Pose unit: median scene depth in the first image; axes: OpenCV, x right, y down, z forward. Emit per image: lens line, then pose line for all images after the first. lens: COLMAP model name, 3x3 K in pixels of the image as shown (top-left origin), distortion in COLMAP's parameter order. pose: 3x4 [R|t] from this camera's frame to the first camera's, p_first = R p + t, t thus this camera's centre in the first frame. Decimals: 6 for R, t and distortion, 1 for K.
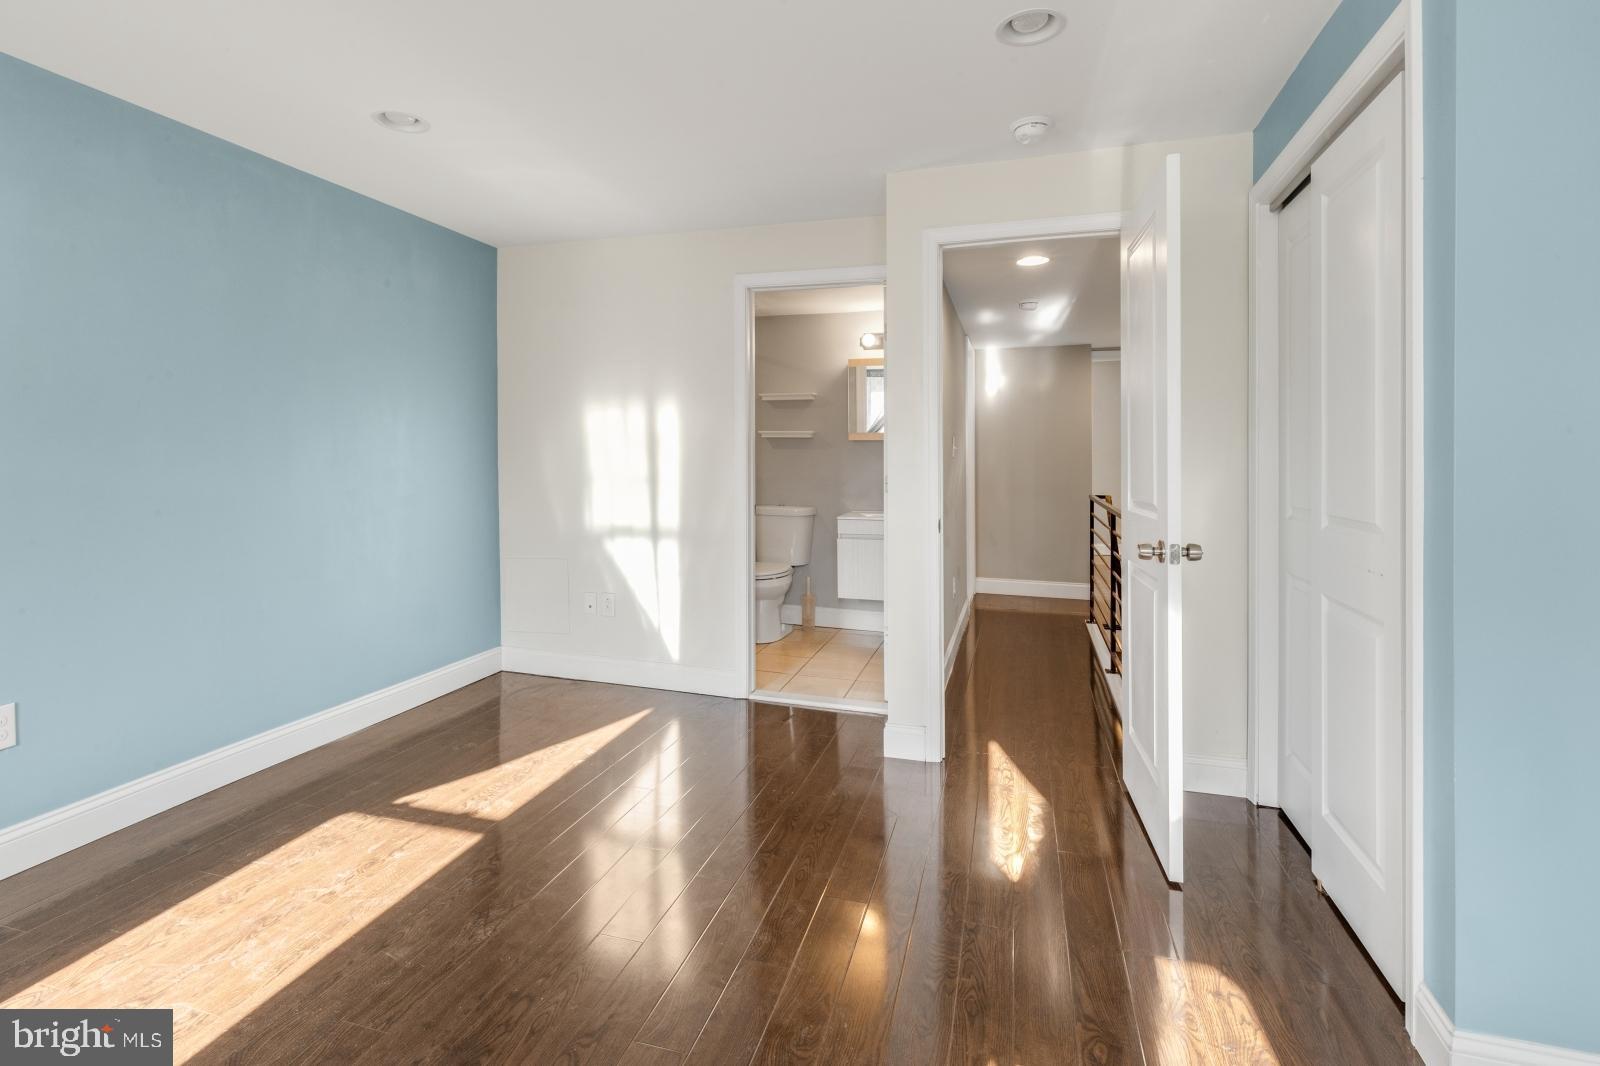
lens RADIAL K [[745.6, 0, 809.7], [0, 745.6, 465.9], [0, 0, 1]] dist [0.001661, -0.000253]
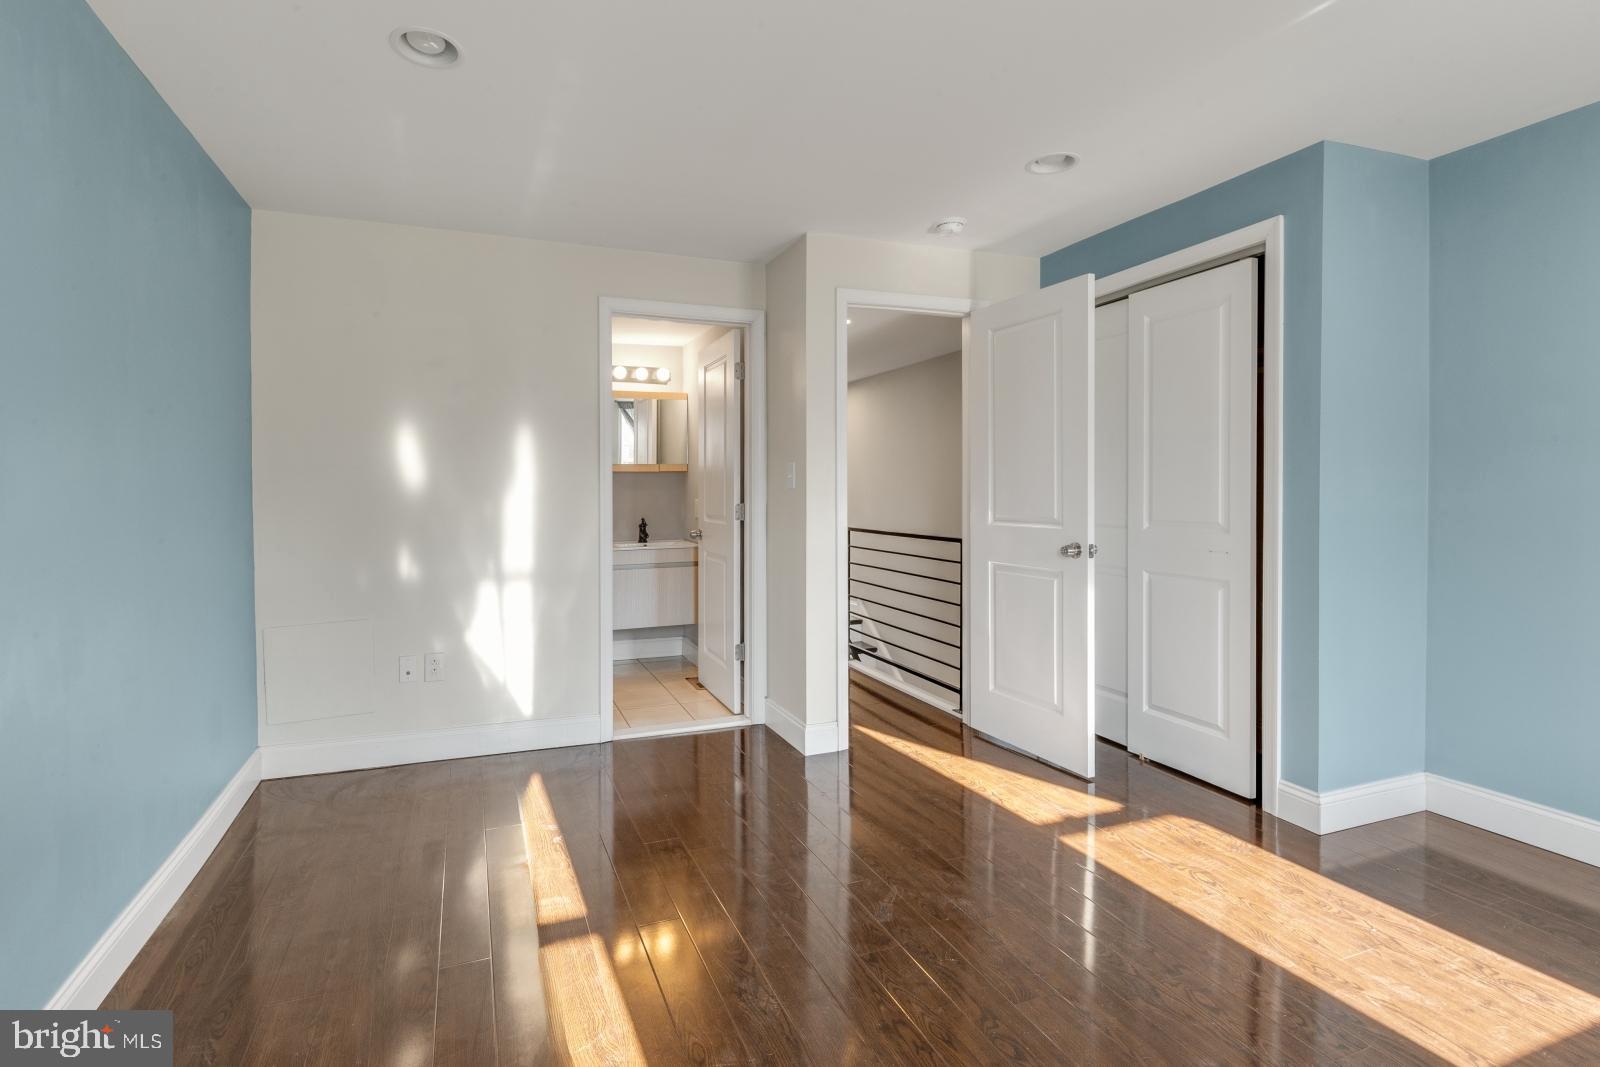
lens RADIAL K [[737.1, 0, 720.2], [0, 737.1, 495.3], [0, 0, 1]] dist [0.001302, -0.000109]
pose [[0.808450, -0.018032, 0.588288, -0.684693], [0.018582, 0.999814, 0.005110, -0.006906], [-0.588271, 0.006800, 0.808635, 0.196718]]
